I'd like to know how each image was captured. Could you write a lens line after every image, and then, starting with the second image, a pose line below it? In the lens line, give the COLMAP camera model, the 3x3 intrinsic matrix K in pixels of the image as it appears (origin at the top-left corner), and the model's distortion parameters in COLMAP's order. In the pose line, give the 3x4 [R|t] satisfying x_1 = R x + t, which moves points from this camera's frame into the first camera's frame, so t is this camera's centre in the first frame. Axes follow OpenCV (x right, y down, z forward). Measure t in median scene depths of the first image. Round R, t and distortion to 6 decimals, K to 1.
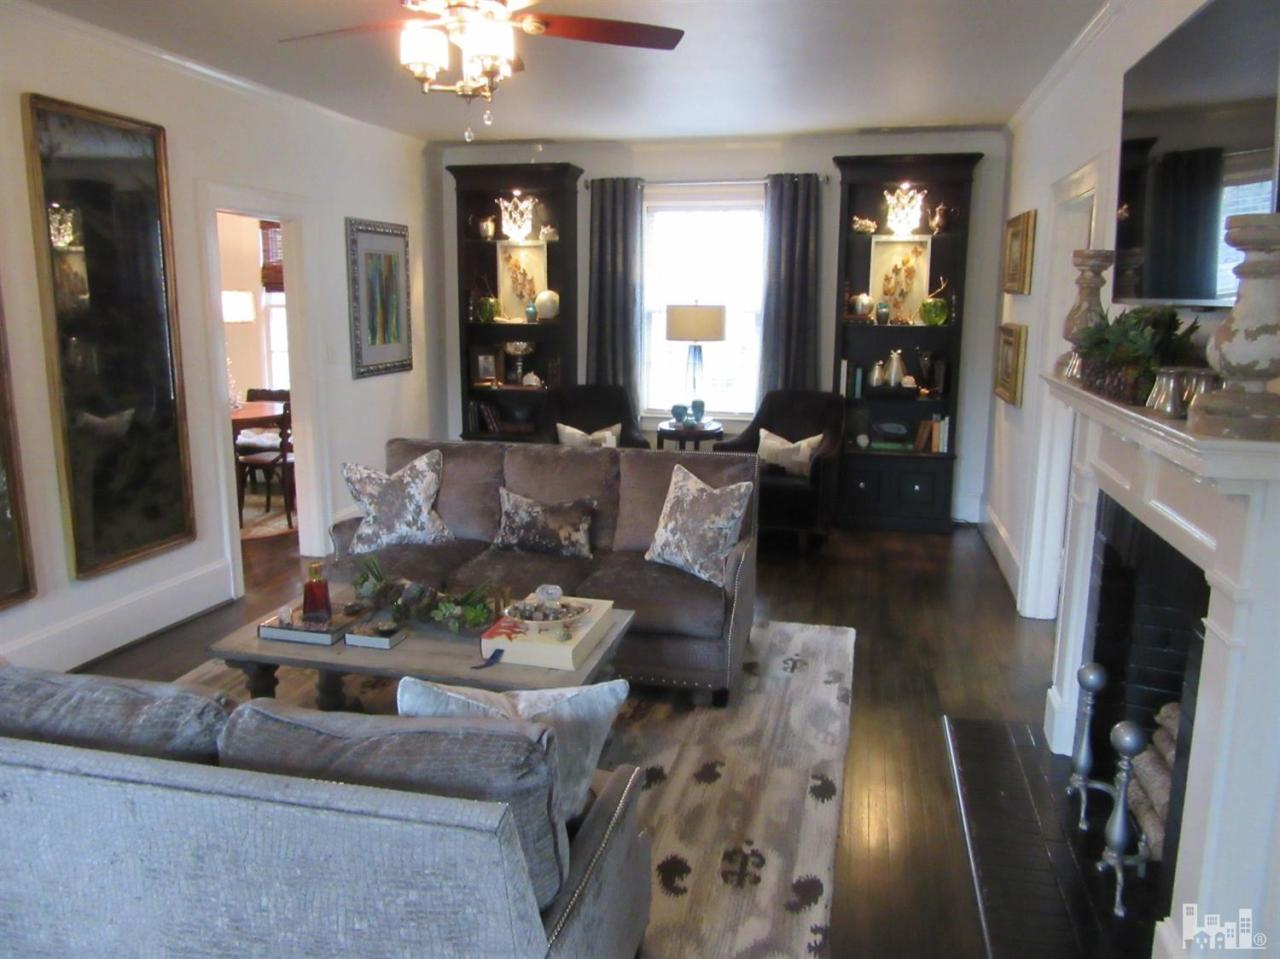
lens RADIAL K [[964.9, 0, 639.6], [0, 964.9, 480.5], [0, 0, 1]] dist [-0.024345, 0.017433]
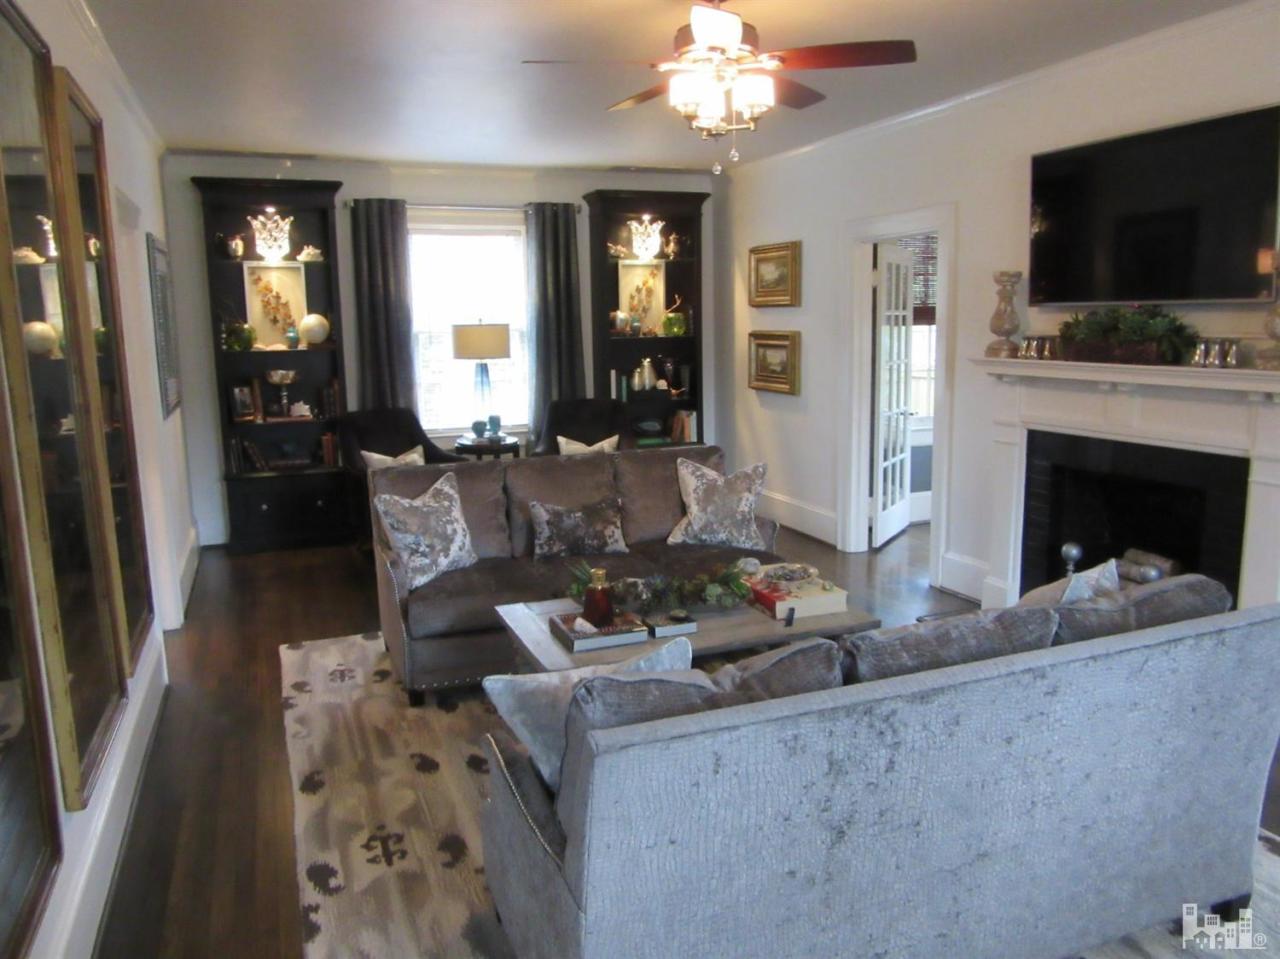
lens RADIAL K [[964.9, 0, 642.1], [0, 964.9, 478.9], [0, 0, 1]] dist [-0.024345, 0.017433]
pose [[0.822525, -0.114634, 0.557057, -0.394749], [0.129372, 0.991511, 0.013014, -0.008140], [-0.553820, 0.061363, 0.830372, 0.051392]]
